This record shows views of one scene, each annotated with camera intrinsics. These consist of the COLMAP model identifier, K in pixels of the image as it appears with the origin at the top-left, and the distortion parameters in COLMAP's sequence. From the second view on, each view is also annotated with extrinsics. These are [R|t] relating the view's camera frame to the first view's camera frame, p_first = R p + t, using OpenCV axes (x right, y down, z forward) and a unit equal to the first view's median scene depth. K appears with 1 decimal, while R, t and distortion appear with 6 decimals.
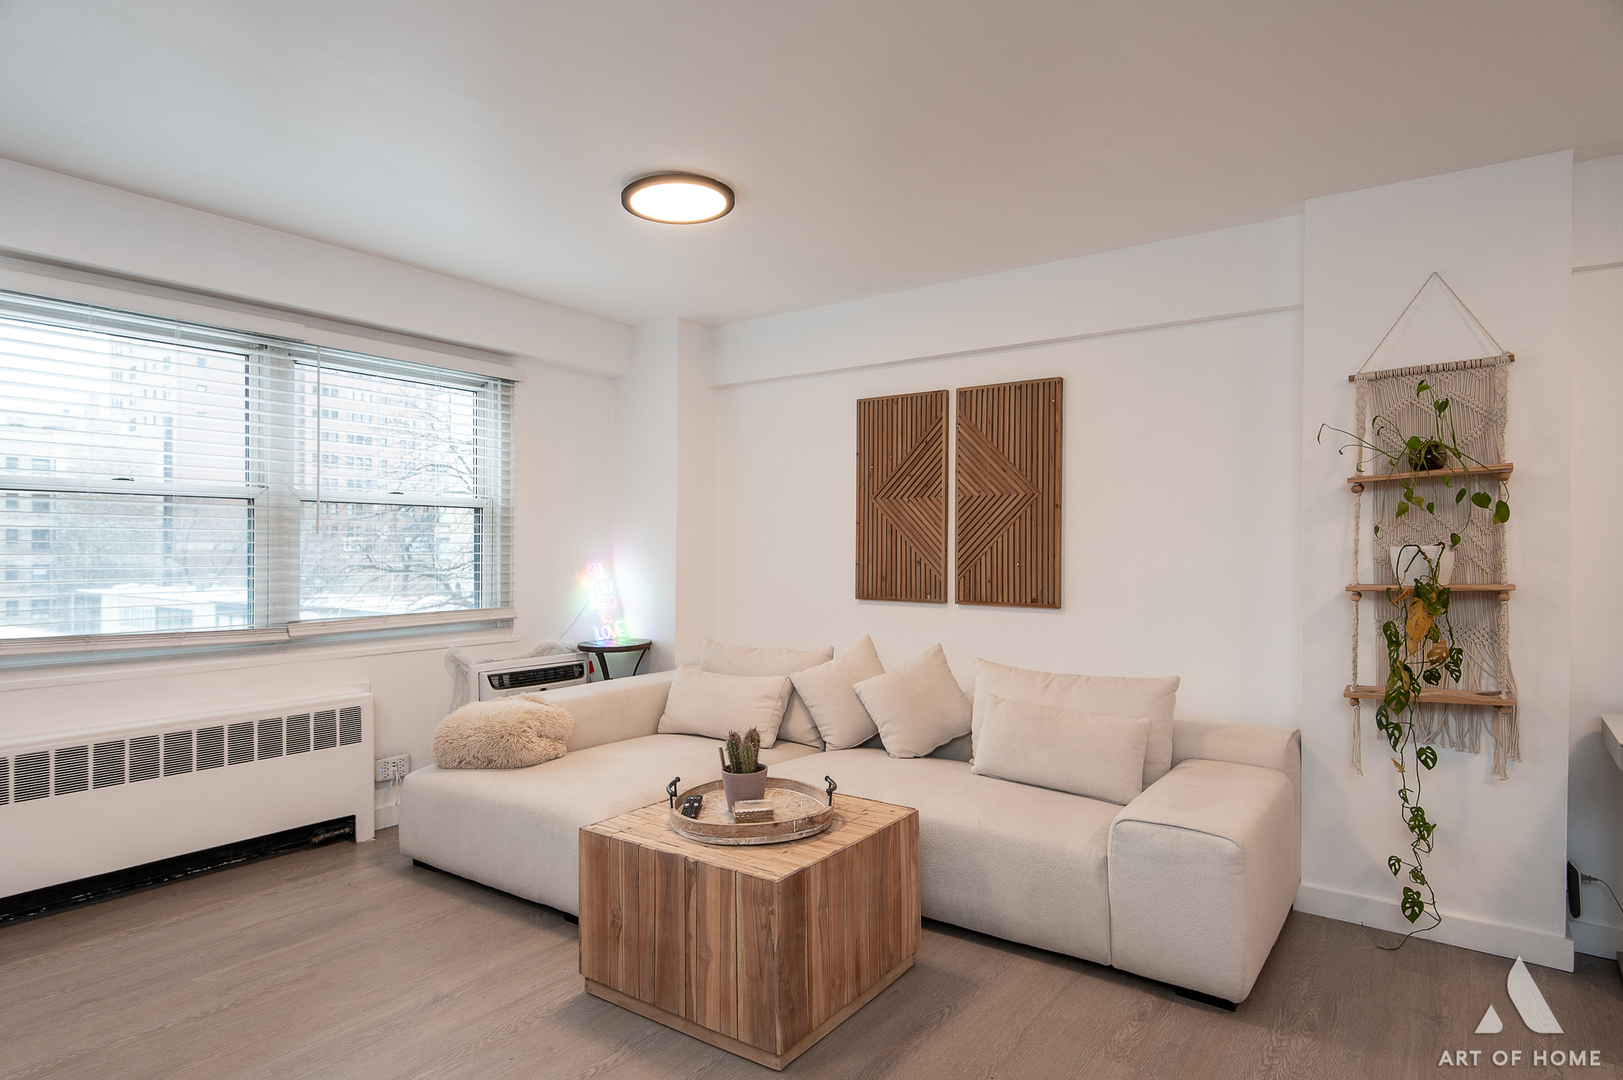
lens RADIAL K [[922.4, 0, 799.0], [0, 922.4, 534.2], [0, 0, 1]] dist [0.034490, -0.010551]
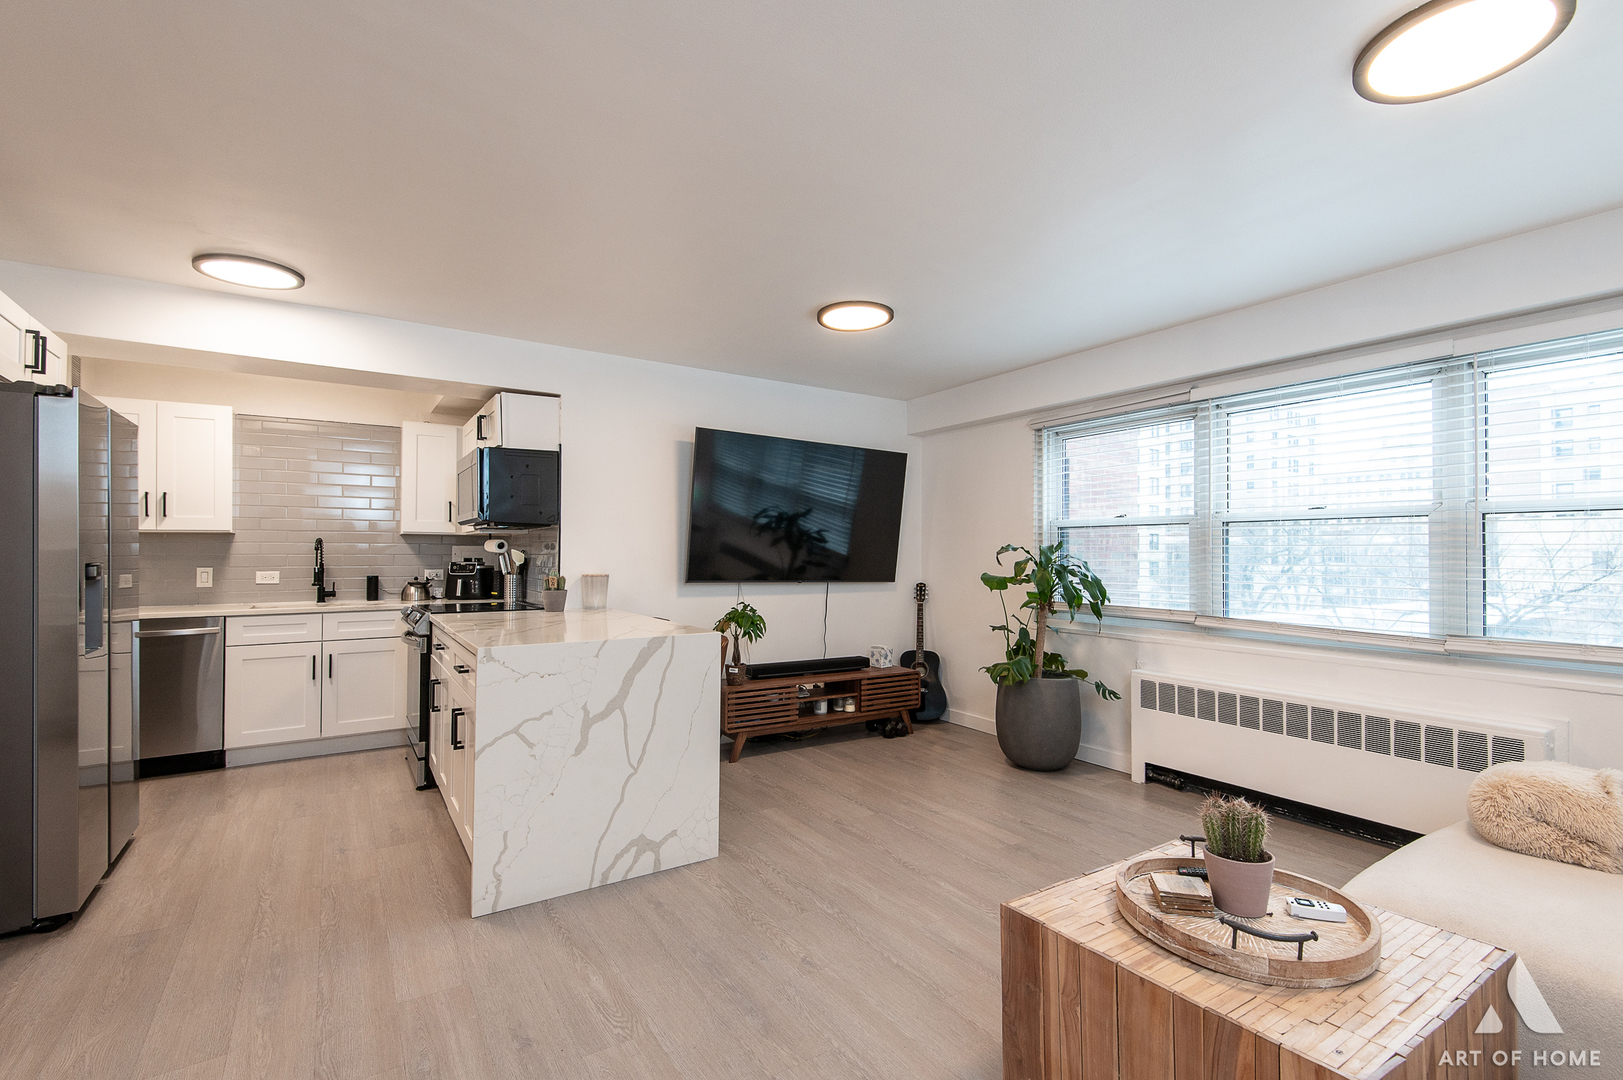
lens RADIAL K [[727.3, 0, 809.5], [0, 727.3, 536.9], [0, 0, 1]] dist [0.022972, -0.008371]
pose [[-0.352510, -0.028584, -0.935371, 0.437734], [0.003415, 0.999487, -0.031831, 0.010463], [0.935802, -0.014415, -0.352232, 0.618144]]
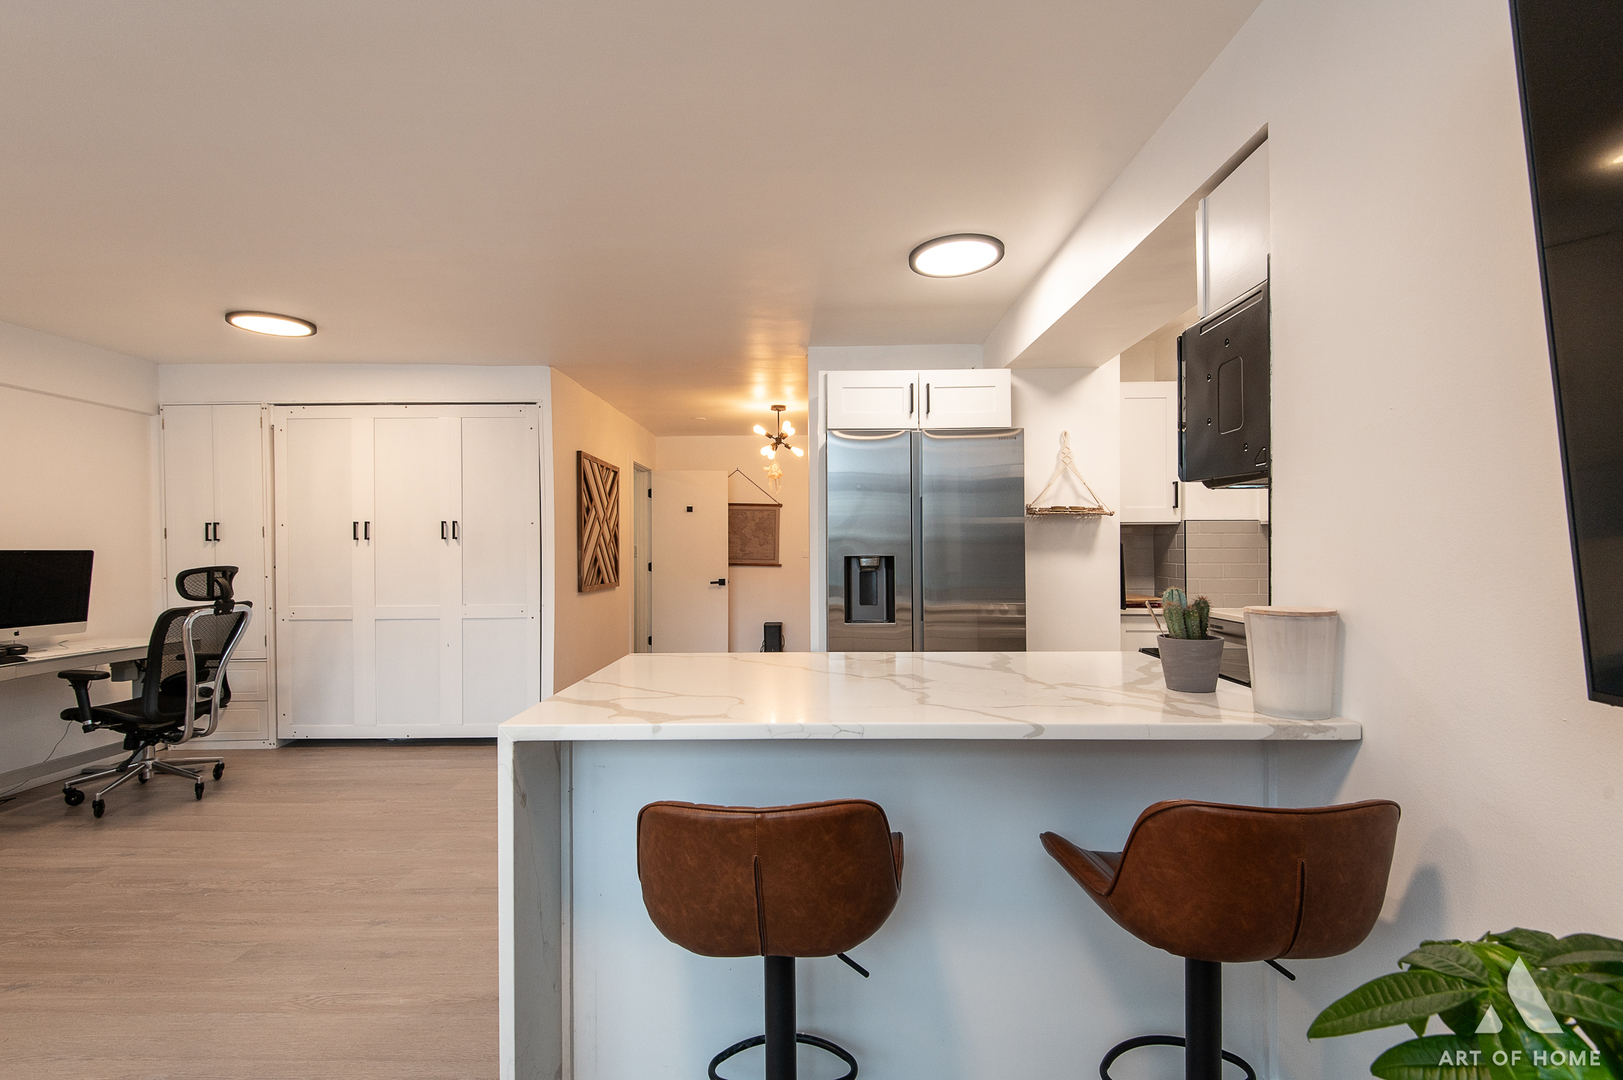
lens RADIAL K [[727.3, 0, 812.8], [0, 727.3, 542.9], [0, 0, 1]] dist [0.022972, -0.008371]
pose [[-0.590103, -0.001424, 0.807327, -0.646149], [-0.008679, 0.999952, -0.004580, 0.000698], [-0.807281, -0.009710, -0.590087, 0.337443]]
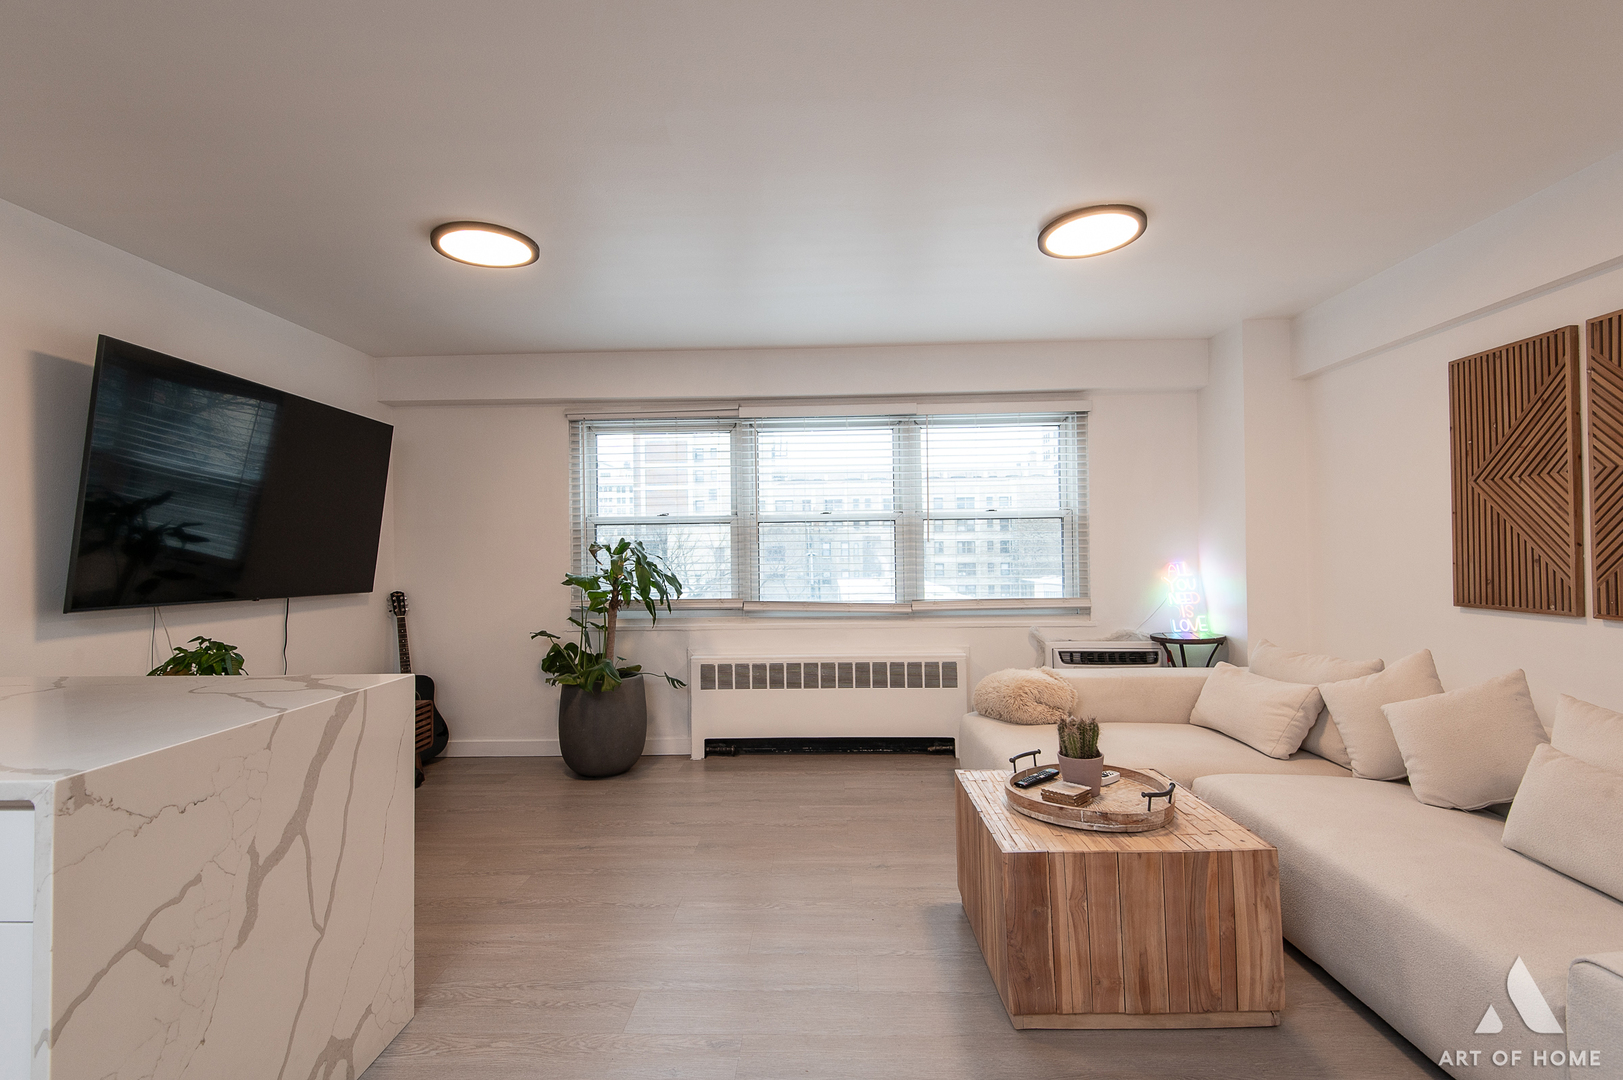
lens RADIAL K [[727.3, 0, 803.8], [0, 727.3, 531.4], [0, 0, 1]] dist [0.022972, -0.008371]
pose [[0.564906, -0.034270, -0.824443, 0.324054], [0.025459, 0.999385, -0.024098, 0.006139], [0.824762, -0.007376, 0.565431, 0.181557]]
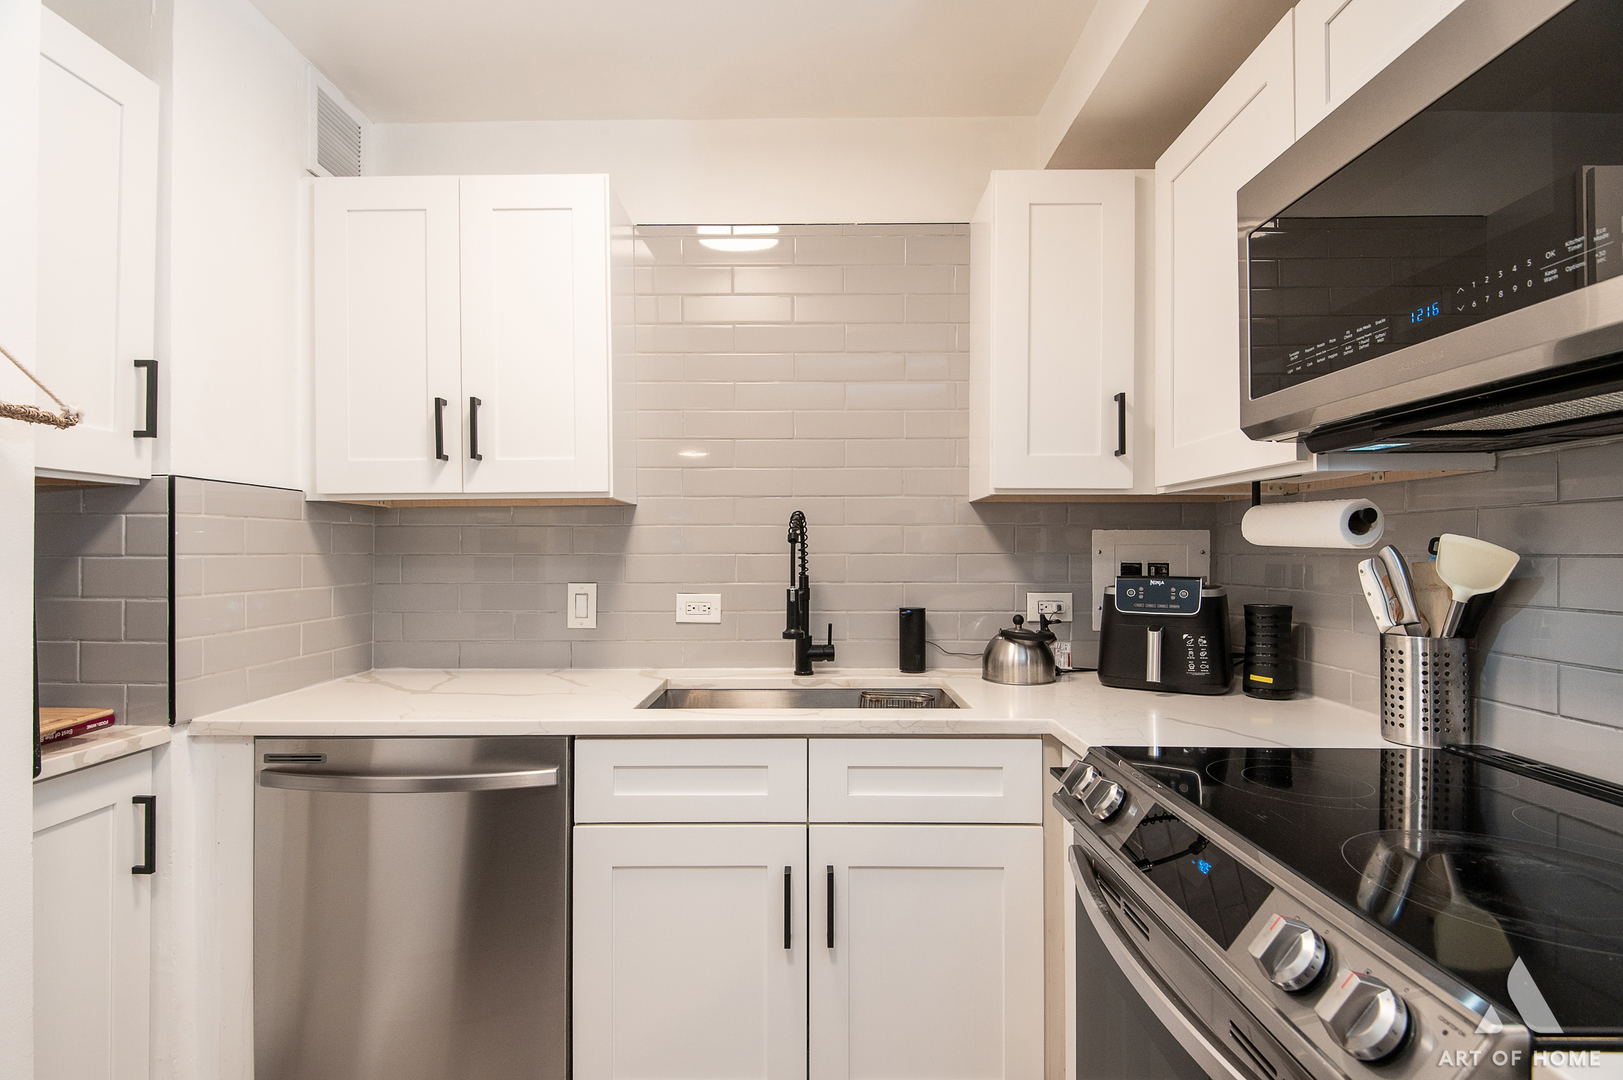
lens RADIAL K [[795.8, 0, 810.8], [0, 795.8, 550.0], [0, 0, 1]] dist [0.007217, -0.001806]
pose [[-0.809364, -0.005228, -0.587284, -0.147638], [-0.000846, 0.999970, -0.007737, -0.000771], [0.587307, -0.005765, -0.809344, -0.189934]]
